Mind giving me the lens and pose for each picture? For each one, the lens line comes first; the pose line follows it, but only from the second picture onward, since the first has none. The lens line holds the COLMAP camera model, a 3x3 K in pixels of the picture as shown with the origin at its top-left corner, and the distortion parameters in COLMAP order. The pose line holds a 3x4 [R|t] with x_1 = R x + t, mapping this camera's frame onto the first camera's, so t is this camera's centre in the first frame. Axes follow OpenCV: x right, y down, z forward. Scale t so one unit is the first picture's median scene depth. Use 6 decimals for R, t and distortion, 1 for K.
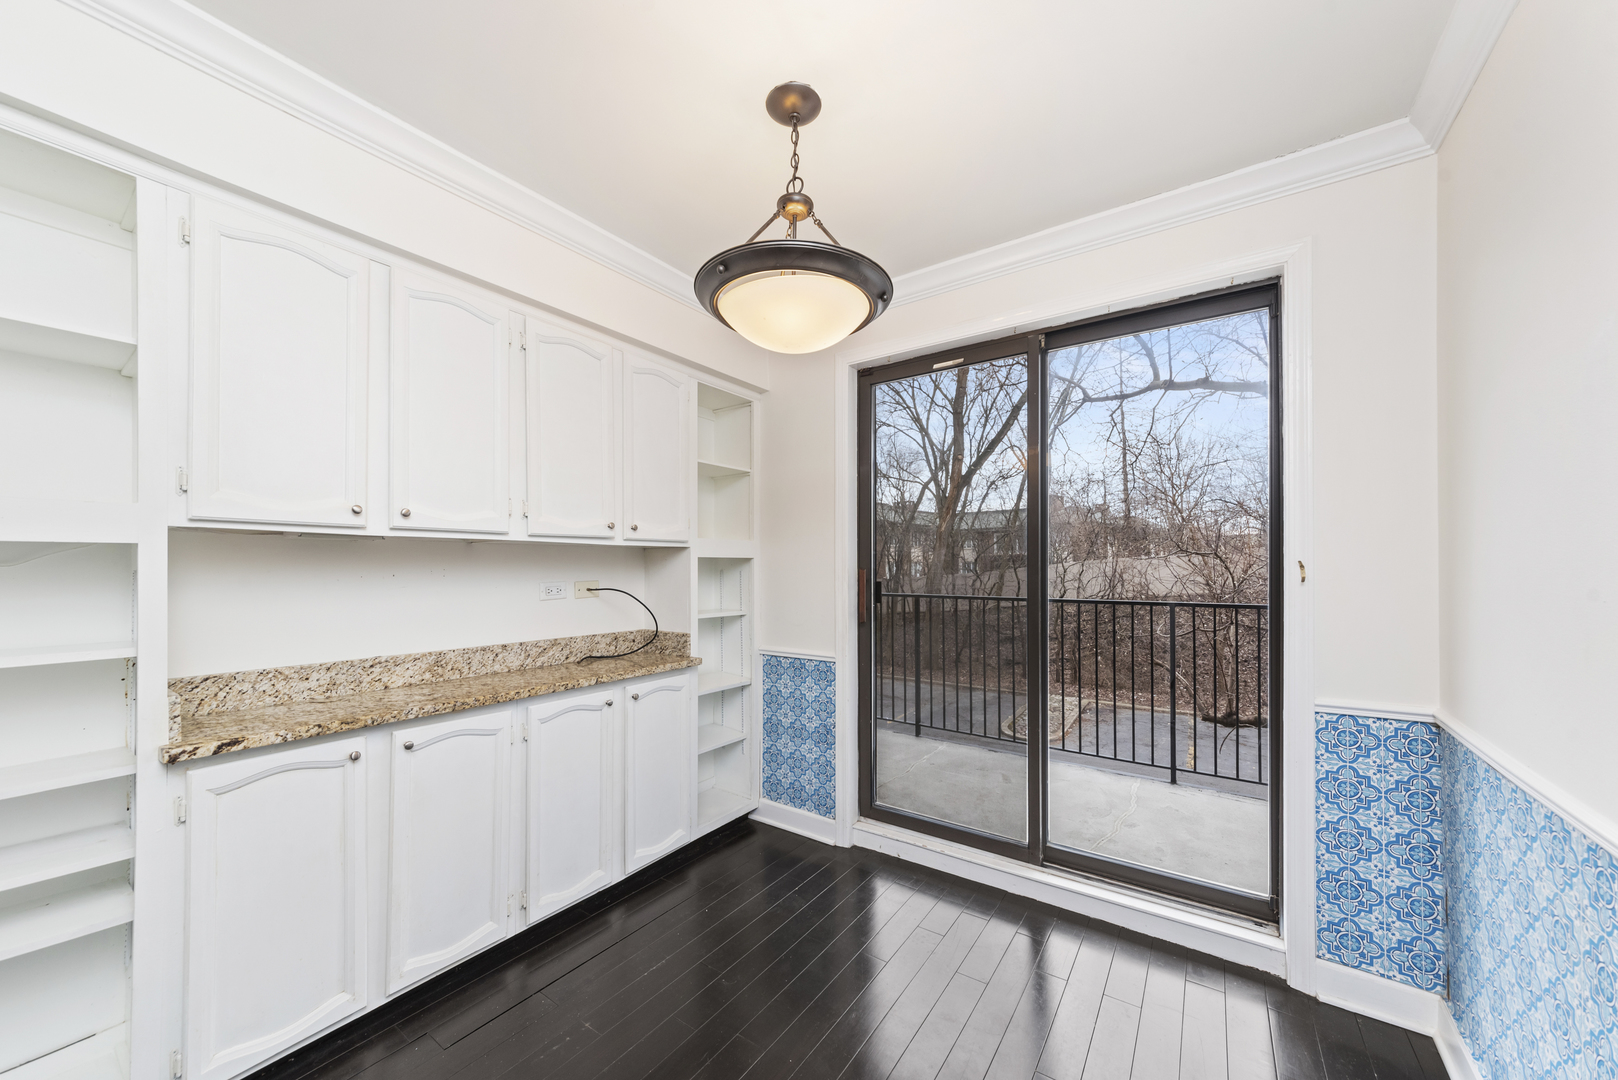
lens RADIAL K [[582.6, 0, 806.4], [0, 582.6, 563.4], [0, 0, 1]] dist [-0.000461, 0.000048]
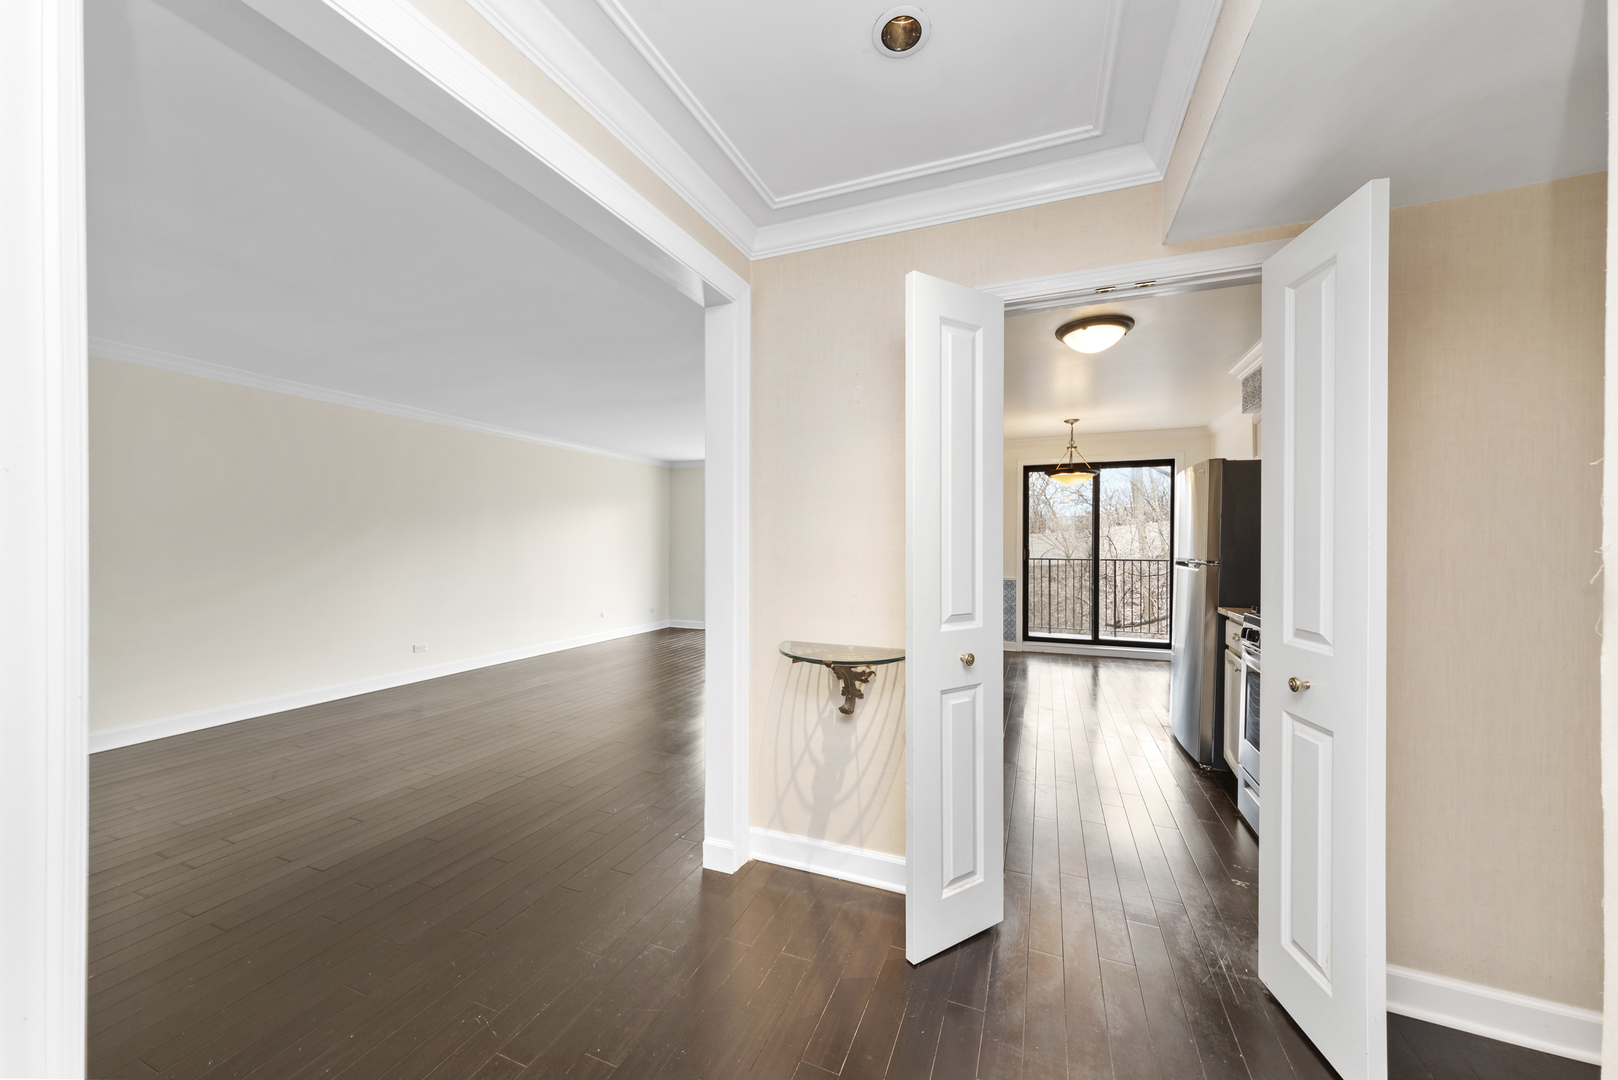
lens RADIAL K [[590.0, 0, 807.5], [0, 590.0, 548.7], [0, 0, 1]] dist [-0.000237, -0.000015]
pose [[0.975639, 0.001419, 0.219377, -1.401038], [-0.005139, 0.999853, 0.016387, -0.008335], [-0.219322, -0.017115, 0.975502, -1.312534]]
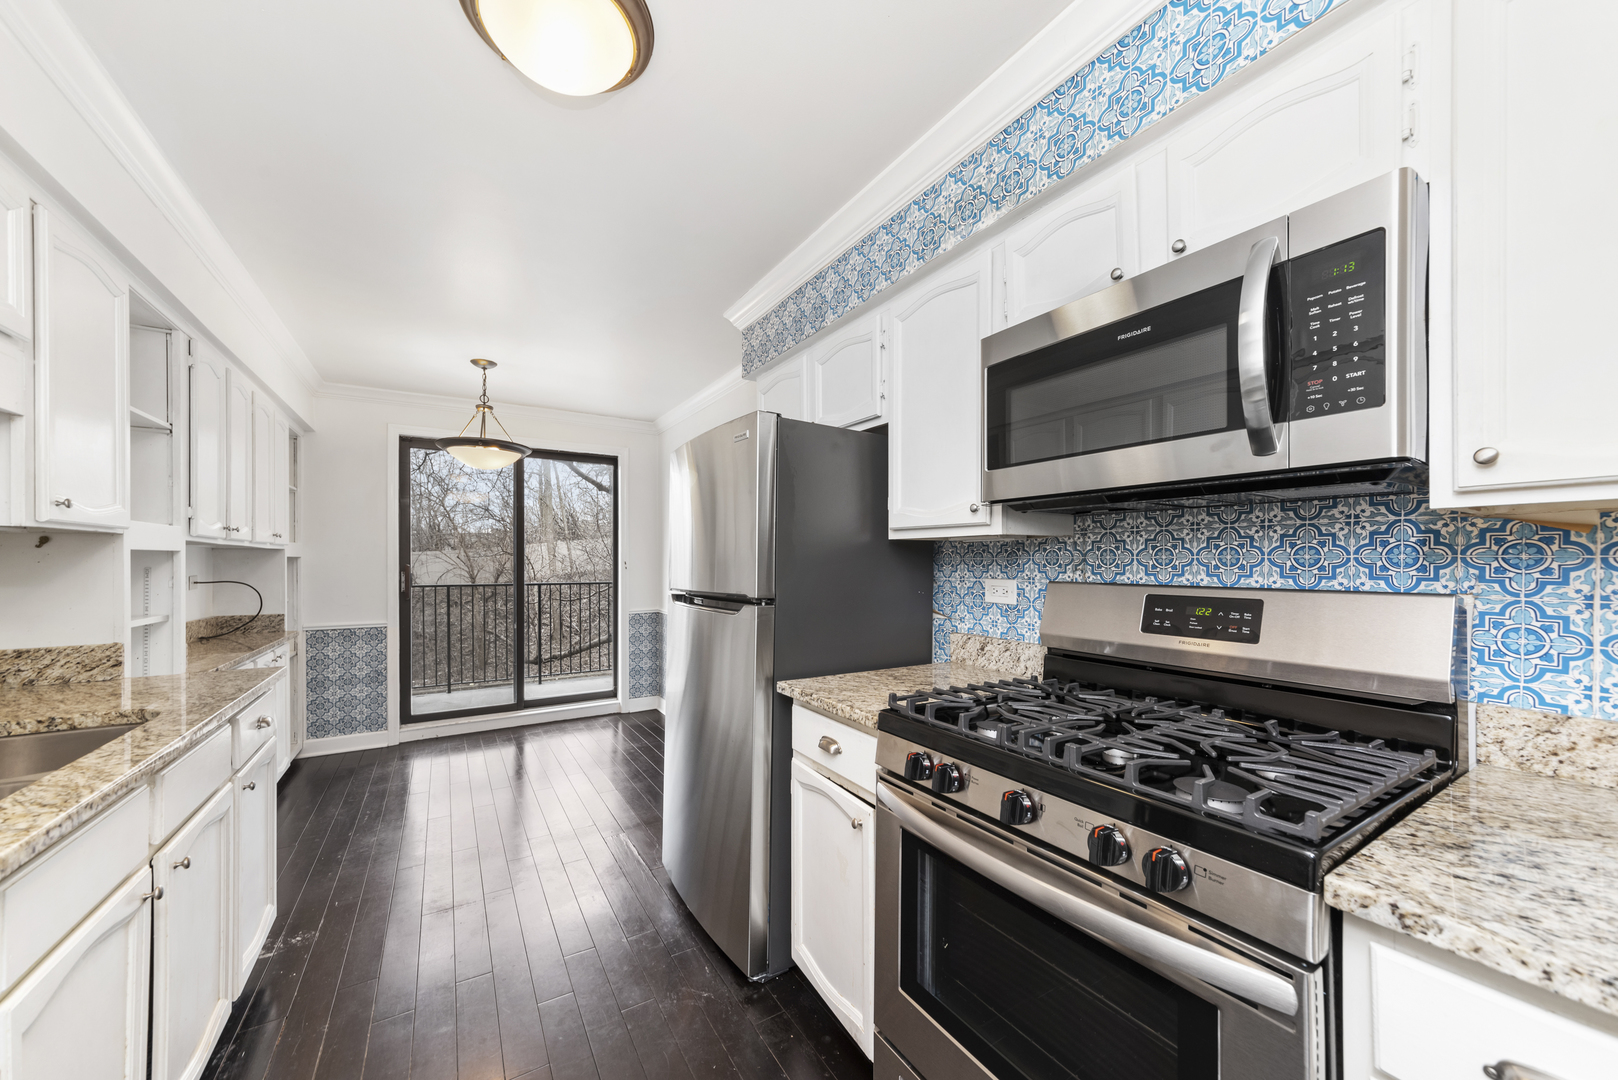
lens RADIAL K [[582.6, 0, 806.4], [0, 582.6, 563.4], [0, 0, 1]] dist [-0.000461, 0.000048]
pose [[0.399744, -0.000389, 0.916627, -0.898070], [-0.005907, 0.999978, 0.003000, -0.006756], [-0.916608, -0.006614, 0.399733, -0.604967]]
